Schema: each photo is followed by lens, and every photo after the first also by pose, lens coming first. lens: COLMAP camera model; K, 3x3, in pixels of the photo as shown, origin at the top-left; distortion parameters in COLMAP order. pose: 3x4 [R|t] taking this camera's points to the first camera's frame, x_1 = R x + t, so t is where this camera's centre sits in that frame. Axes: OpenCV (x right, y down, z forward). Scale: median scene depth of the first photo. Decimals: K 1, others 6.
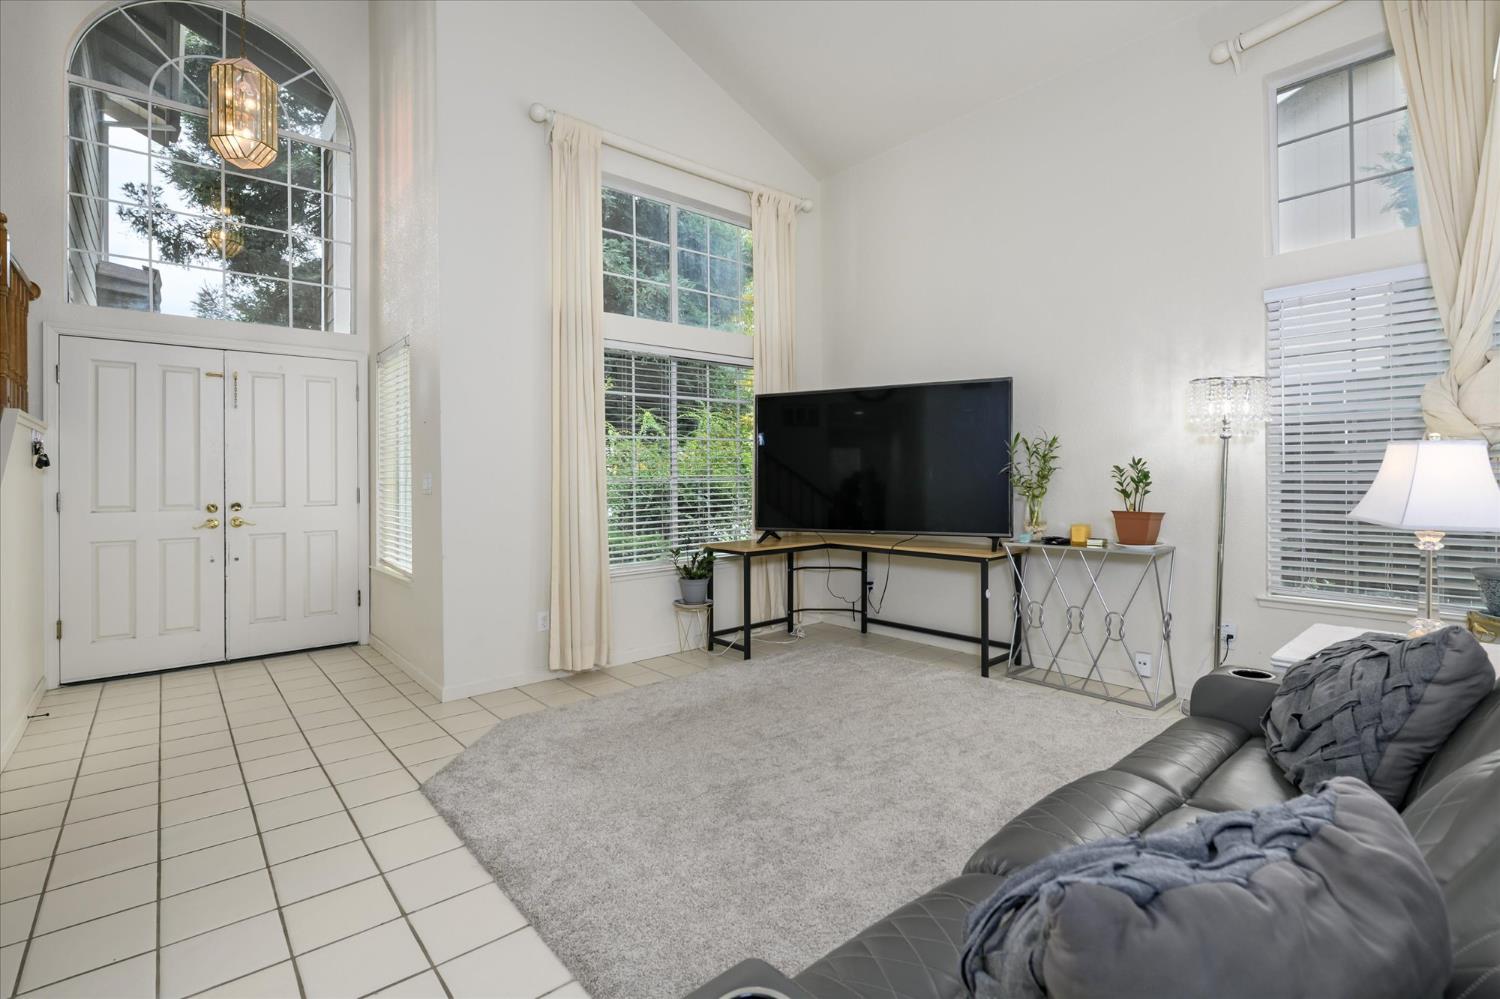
lens RADIAL K [[687.7, 0, 752.9], [0, 687.7, 472.8], [0, 0, 1]] dist [-0.000439, -0.000175]
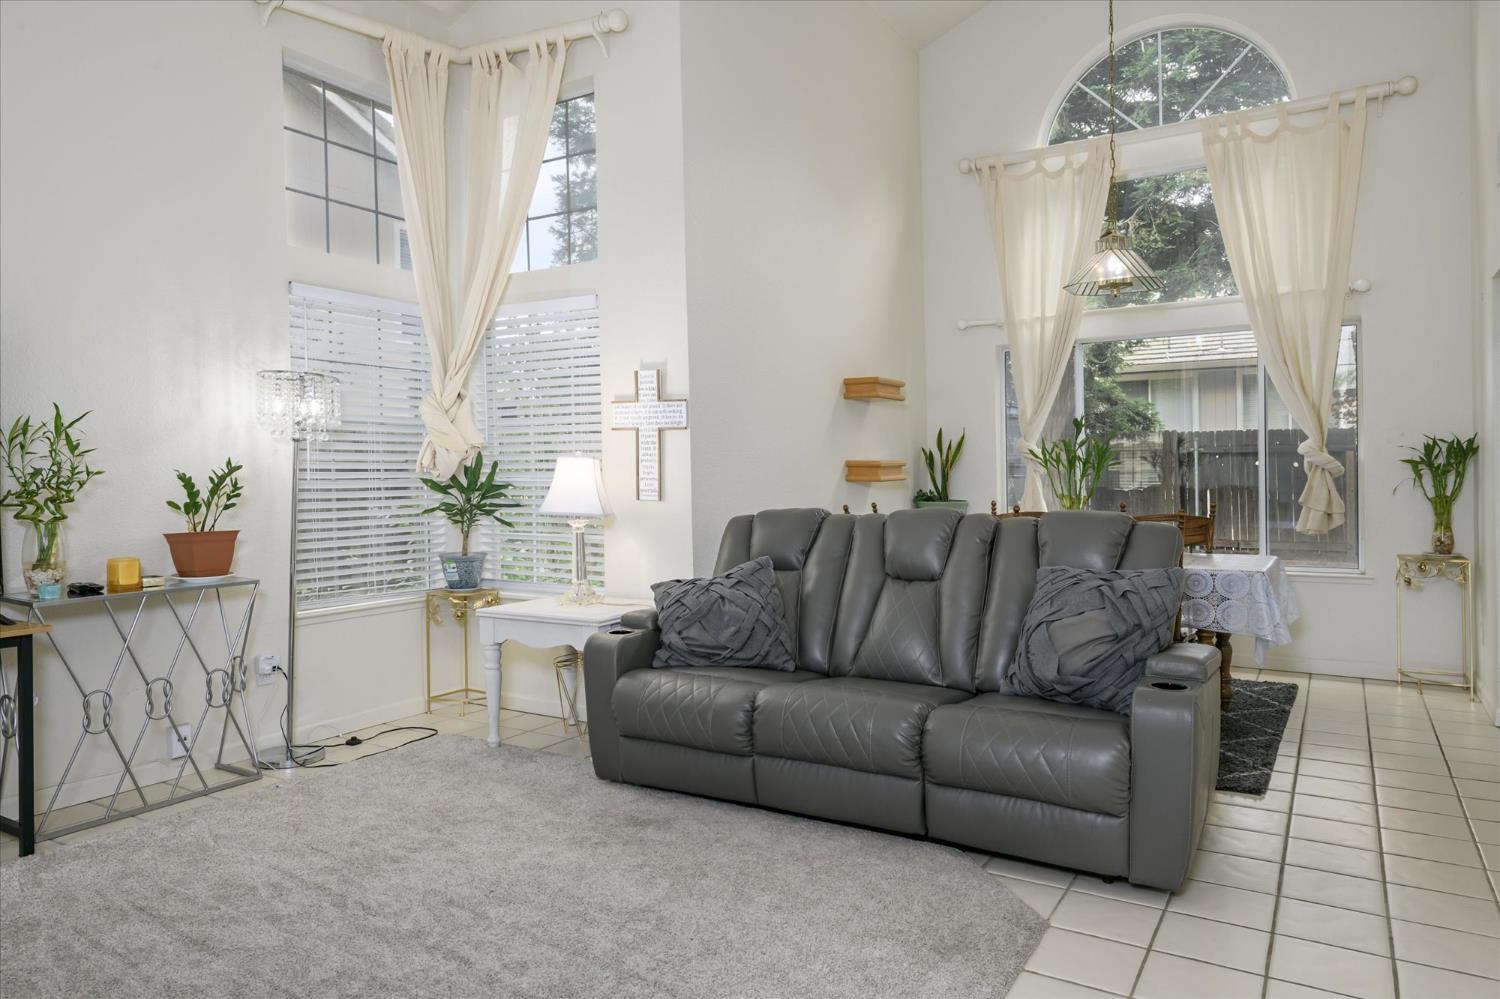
lens RADIAL K [[959.9, 0, 748.3], [0, 959.9, 472.5], [0, 0, 1]] dist [0.005766, 0.002272]
pose [[-0.307167, 0.016508, 0.951512, -0.633357], [0.007489, 0.999861, -0.014929, 0.012370], [-0.951626, 0.002540, -0.307248, 0.778893]]
